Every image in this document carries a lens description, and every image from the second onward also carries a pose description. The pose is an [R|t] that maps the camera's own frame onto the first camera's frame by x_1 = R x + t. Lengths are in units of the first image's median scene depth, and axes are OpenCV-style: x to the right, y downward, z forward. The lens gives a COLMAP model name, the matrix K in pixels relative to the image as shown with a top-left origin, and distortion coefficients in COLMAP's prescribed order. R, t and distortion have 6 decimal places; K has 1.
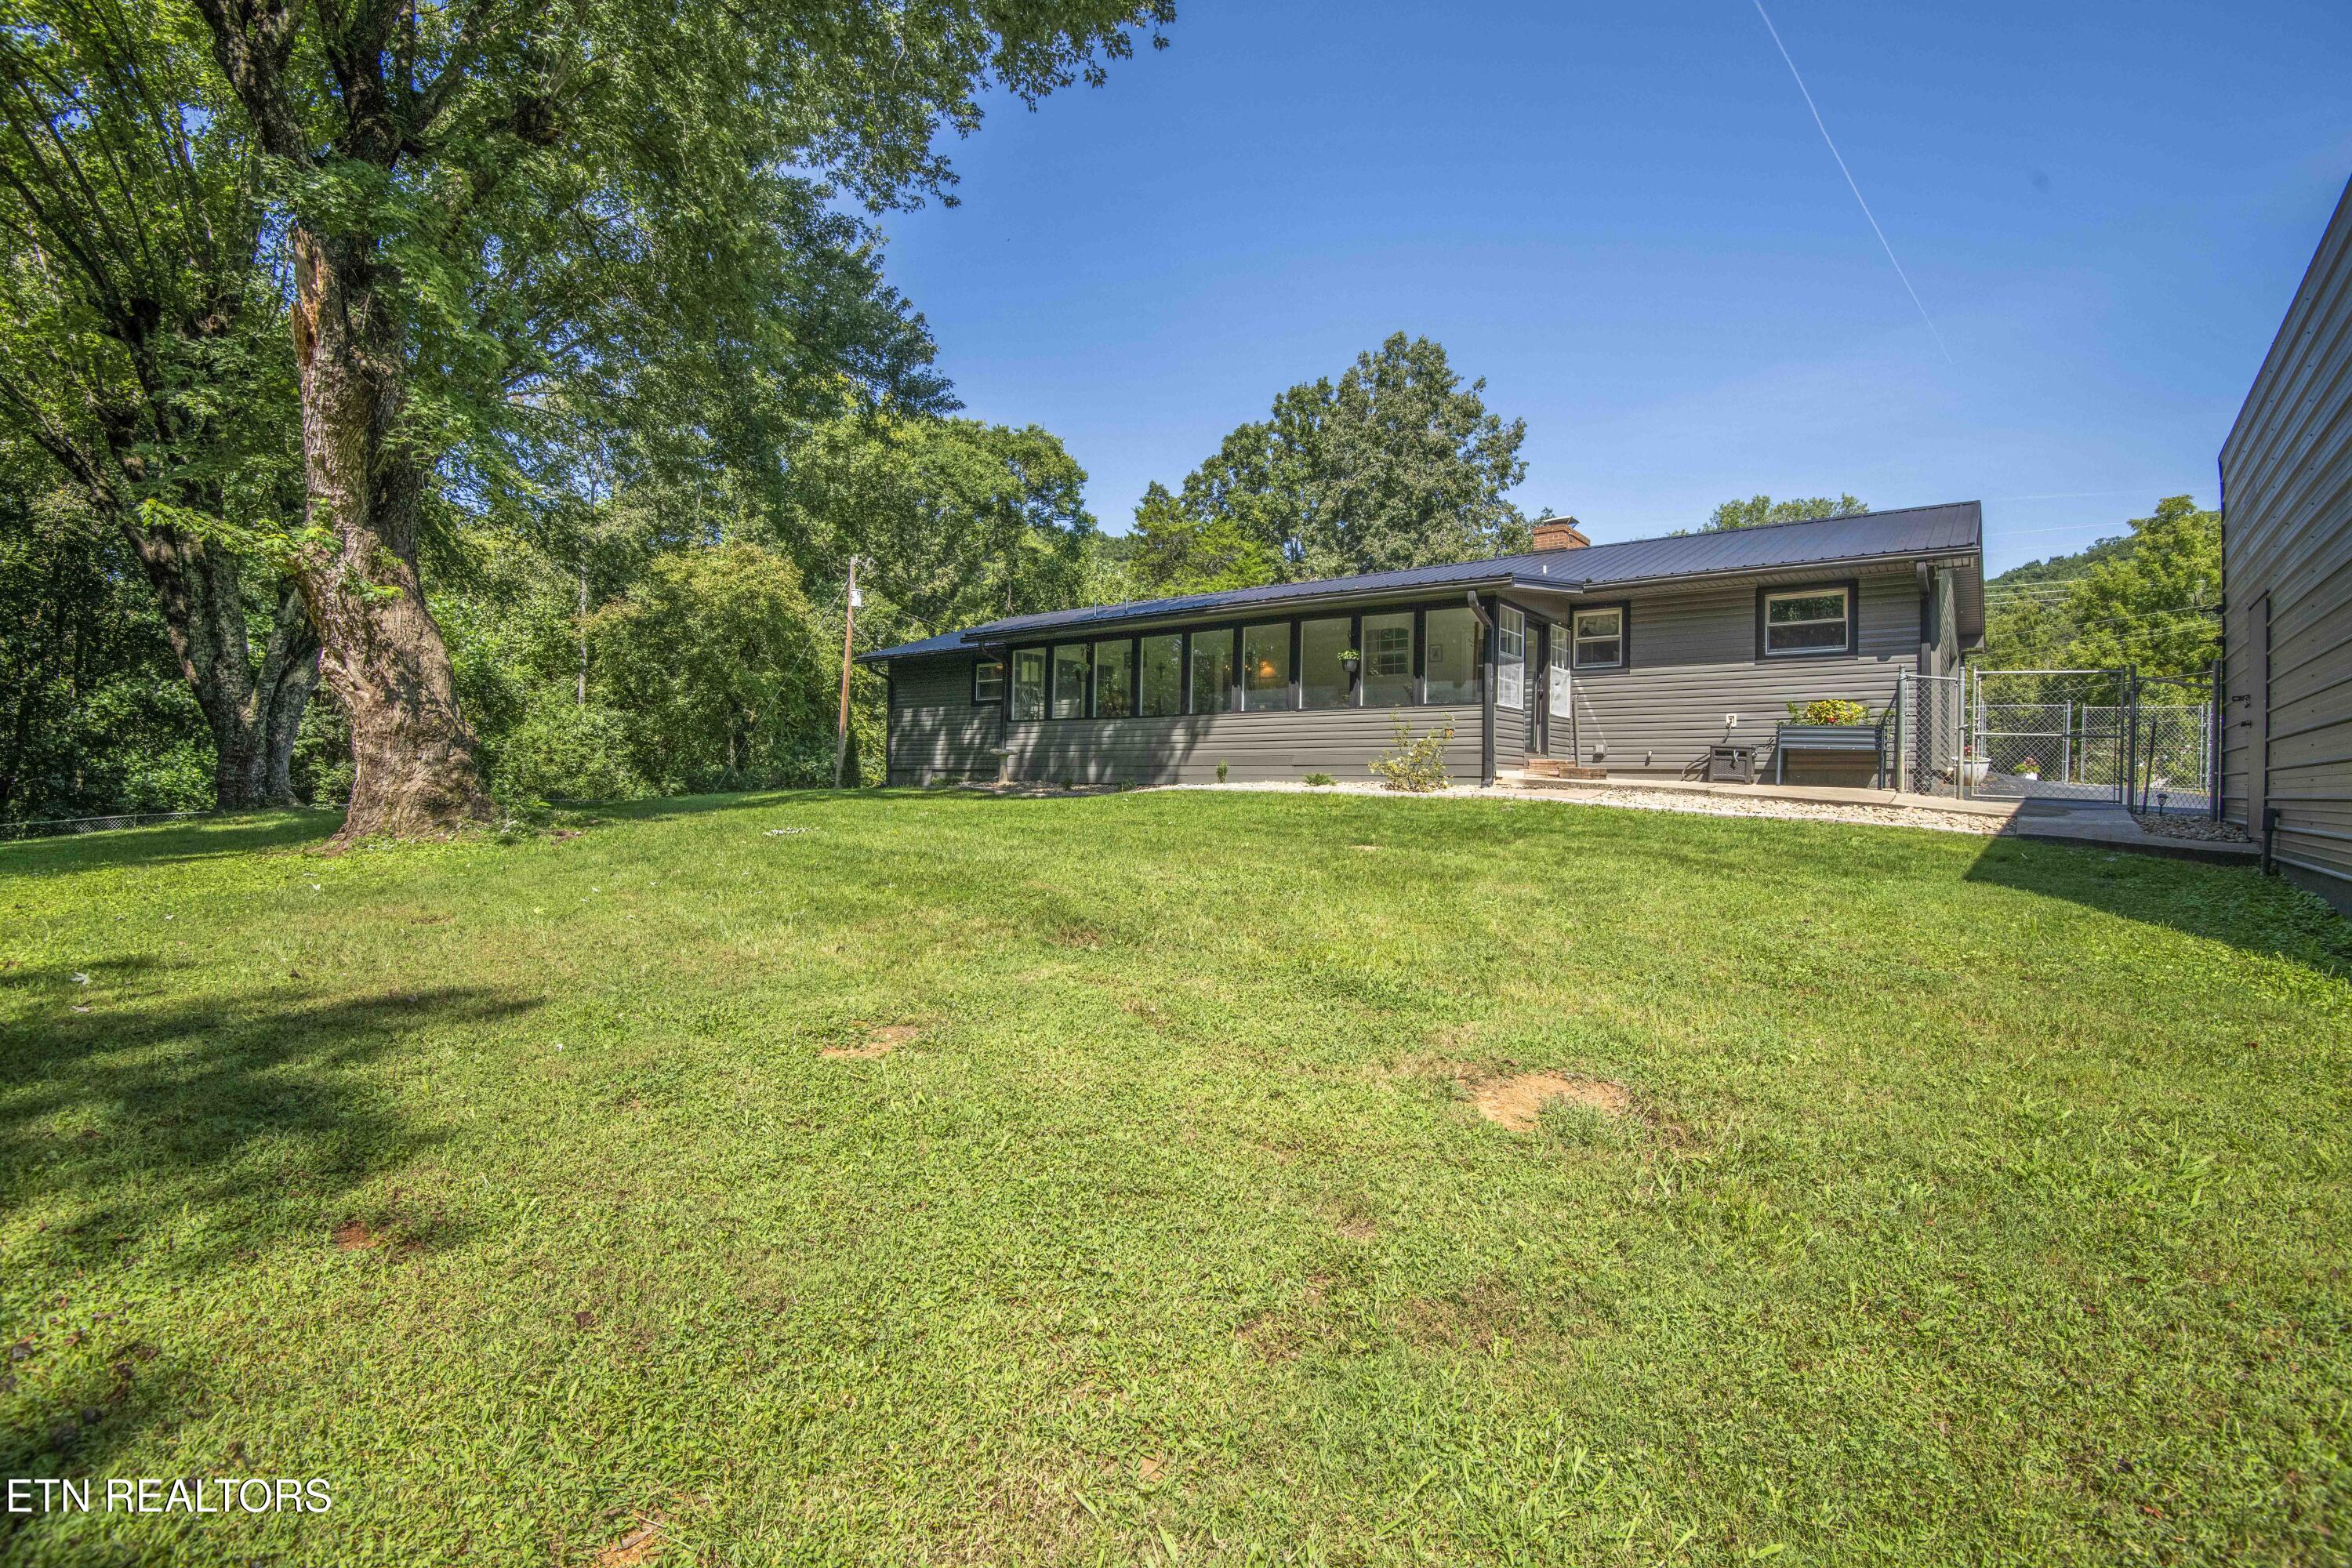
lens RADIAL K [[1101.5, 0, 1182.9], [0, 1101.5, 782.0], [0, 0, 1]] dist [-0.012818, -0.018046]
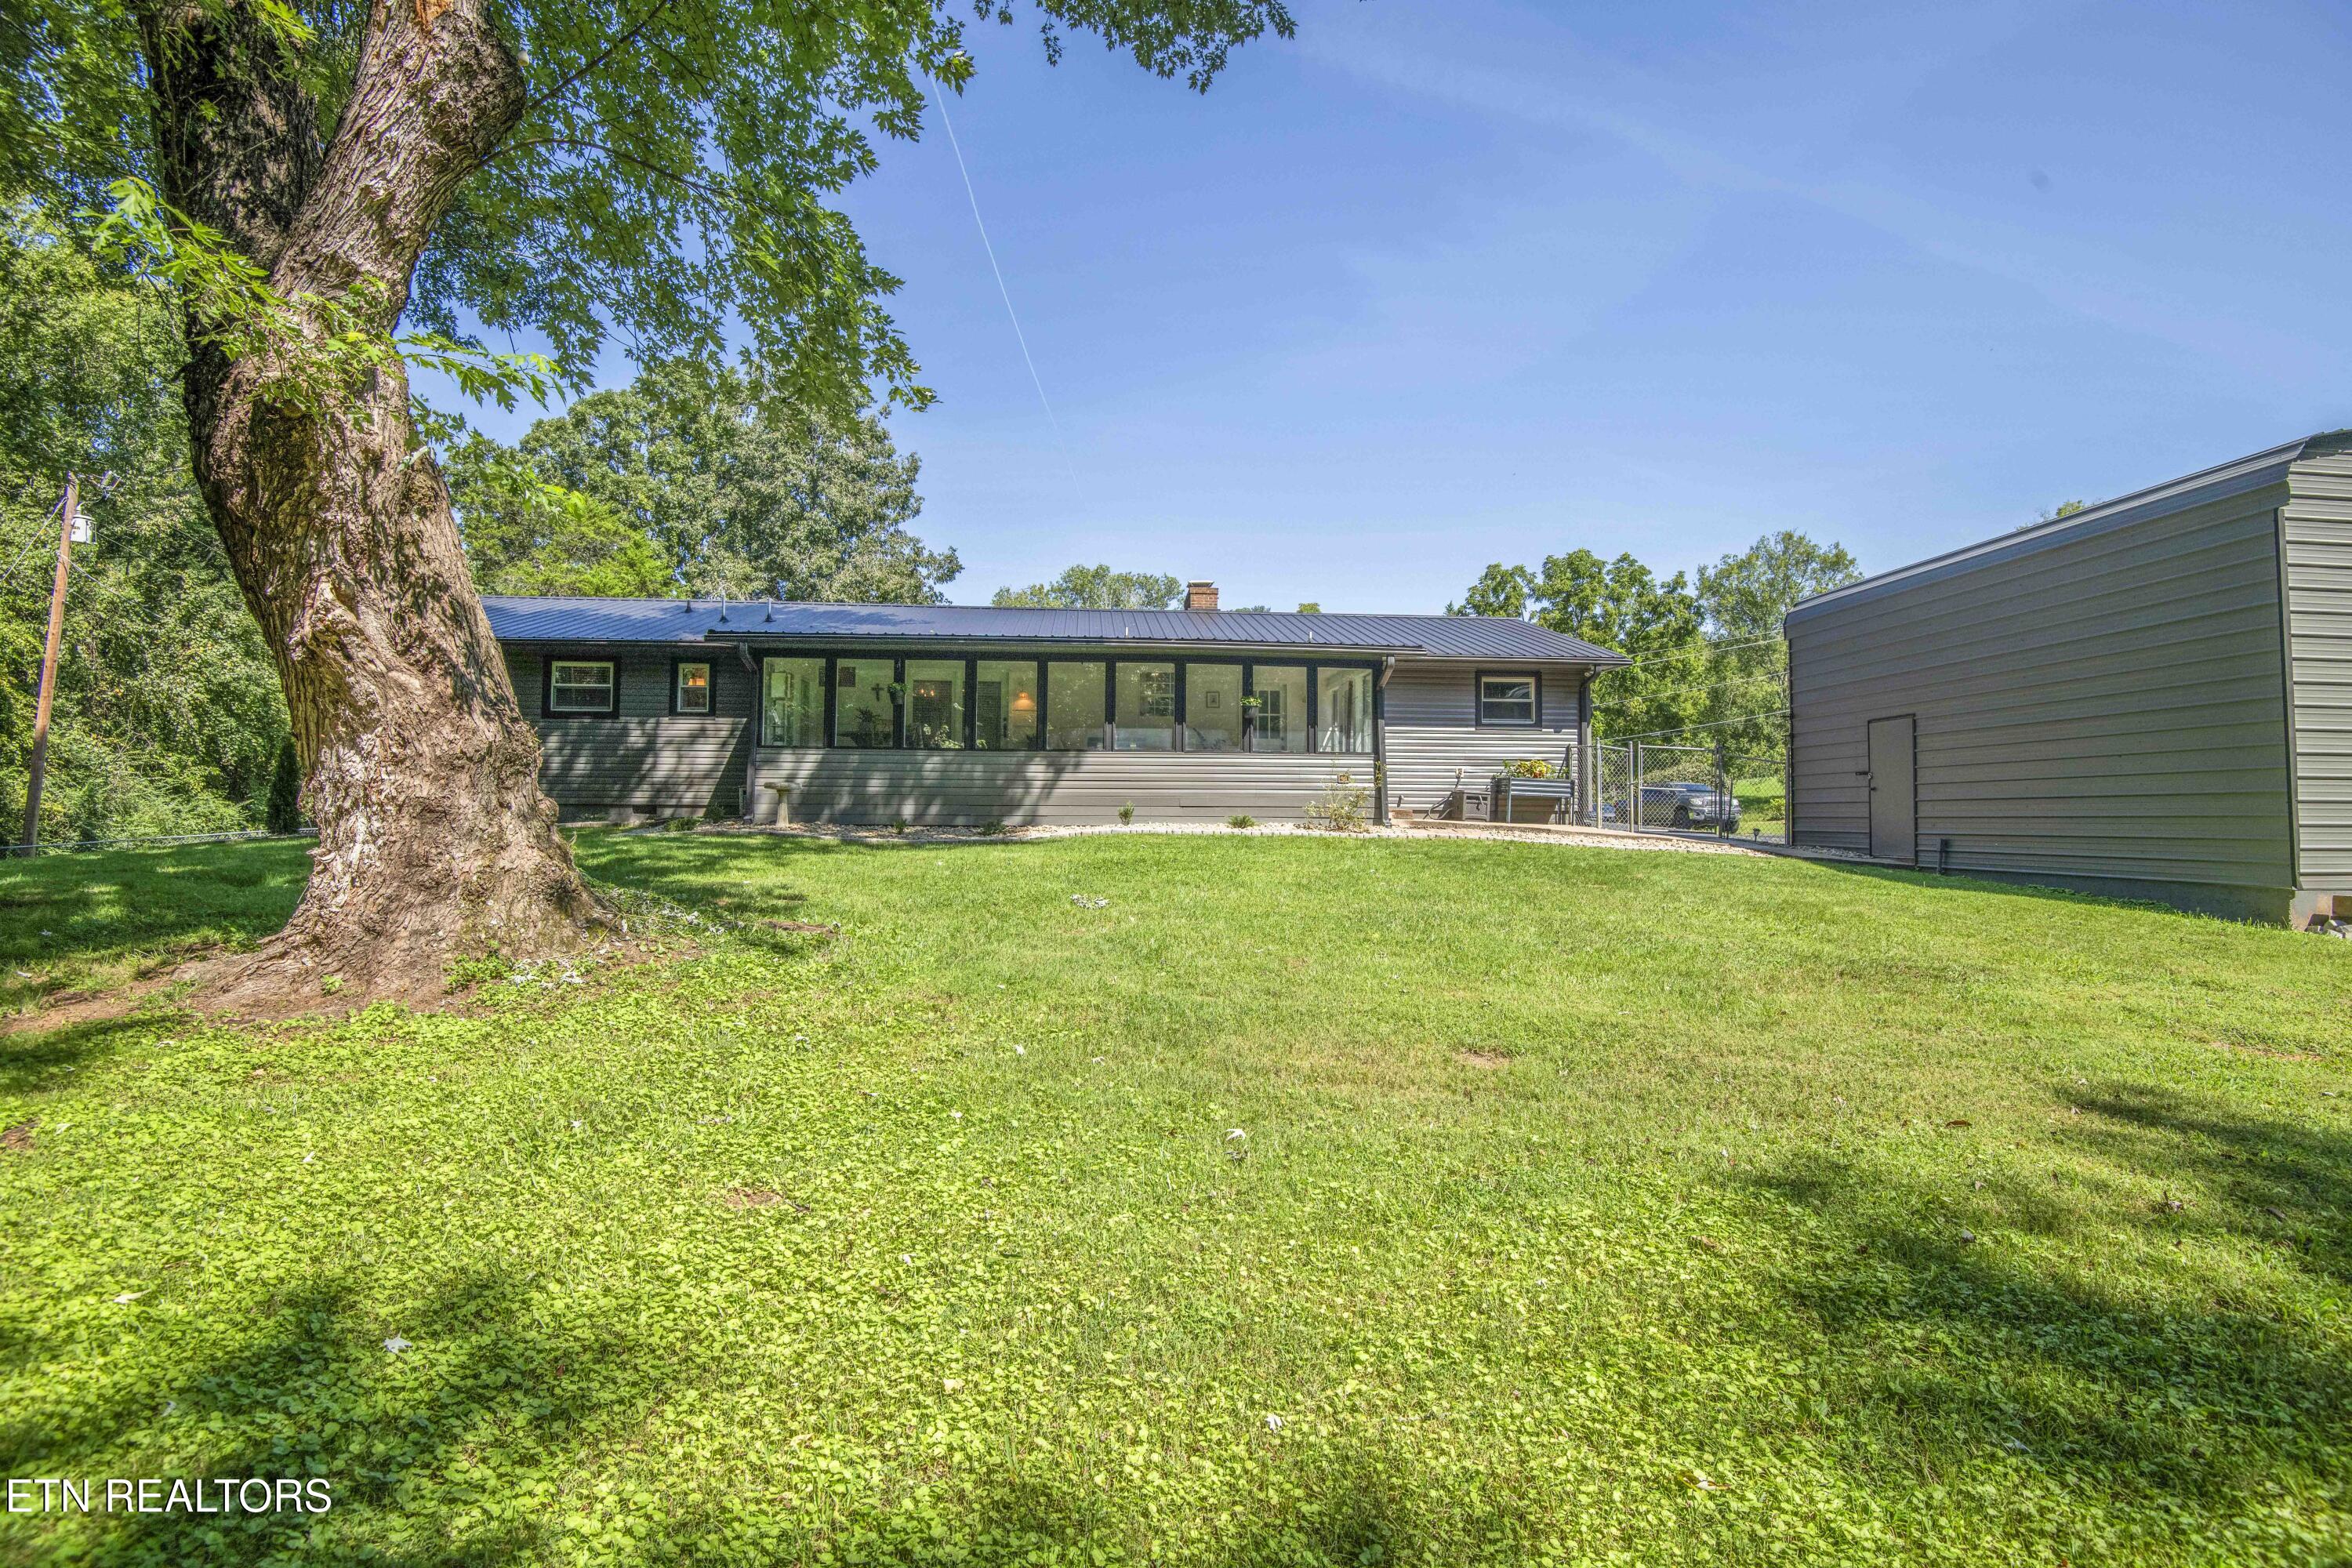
lens RADIAL K [[1101.5, 0, 1182.9], [0, 1101.5, 782.0], [0, 0, 1]] dist [-0.012818, -0.018046]
pose [[0.723999, 0.014665, 0.689645, -0.504358], [-0.000299, 0.999781, -0.020946, -0.013526], [-0.689801, 0.014959, 0.723844, 0.231364]]
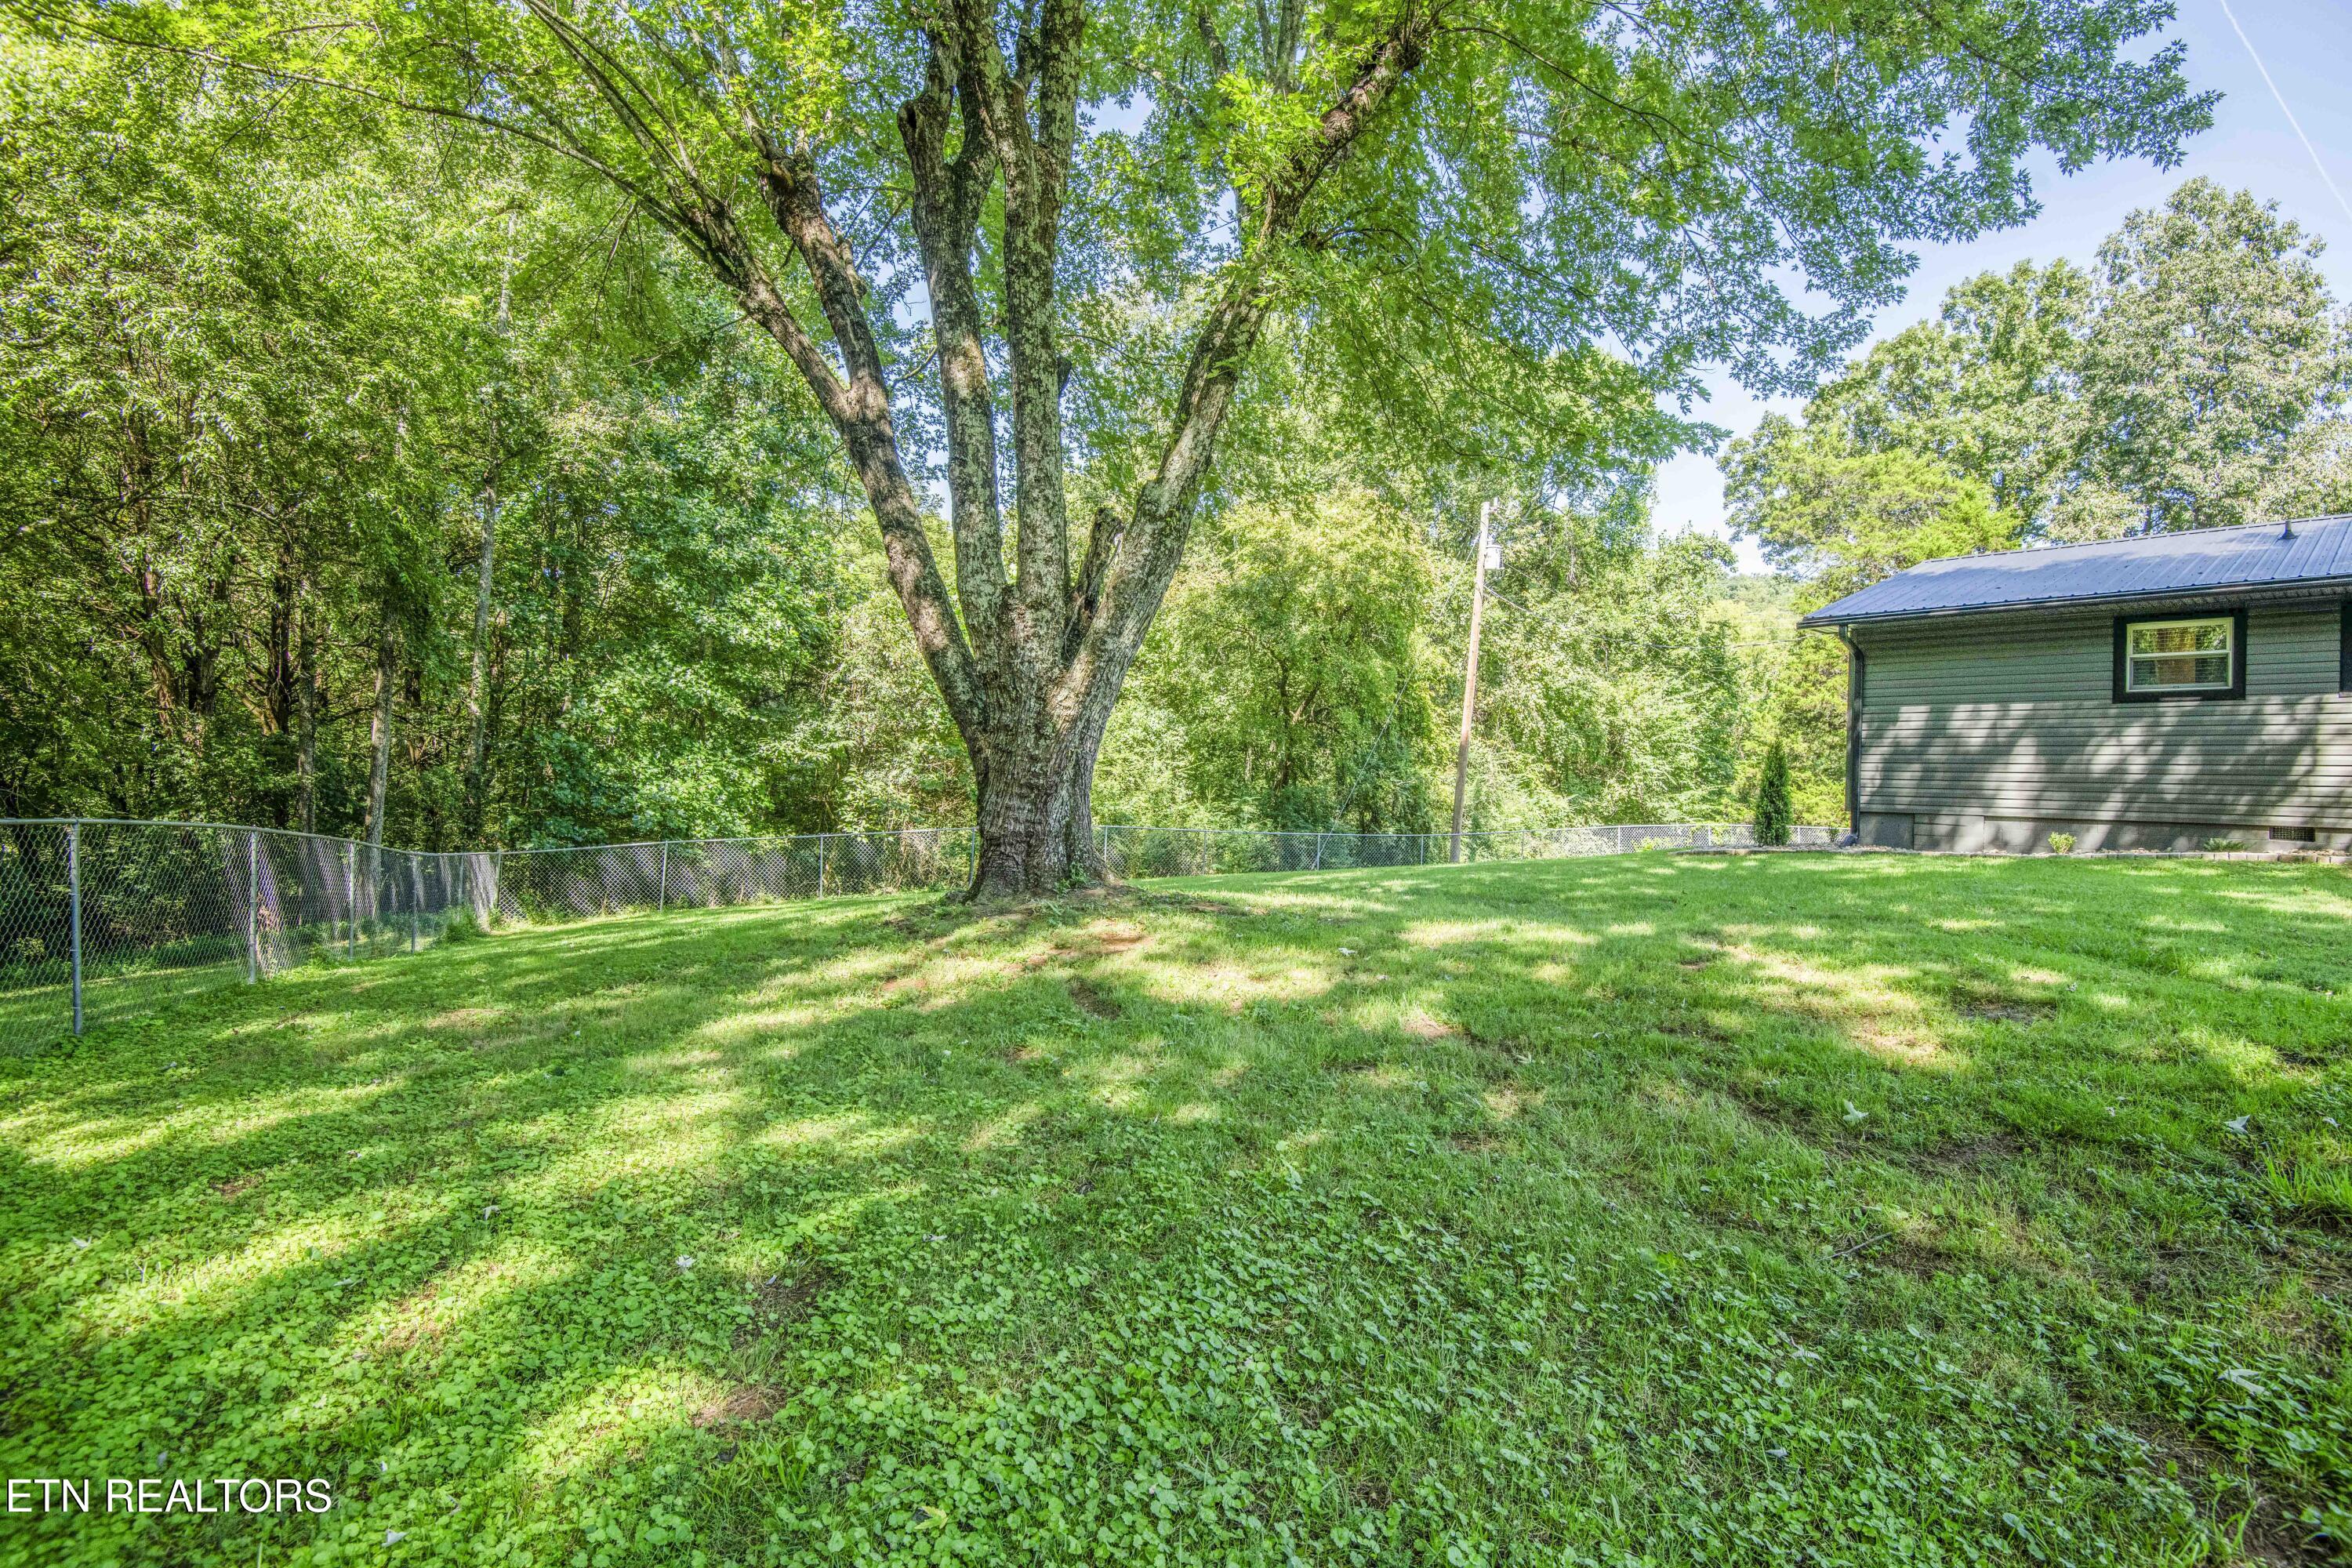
lens RADIAL K [[1043.1, 0, 1128.2], [0, 1043.1, 786.5], [0, 0, 1]] dist [-0.011487, -0.014316]
pose [[0.971196, 0.021462, -0.237314, -0.706290], [-0.020793, 0.999770, 0.005324, -0.026233], [0.237374, -0.000236, 0.971418, 0.527112]]
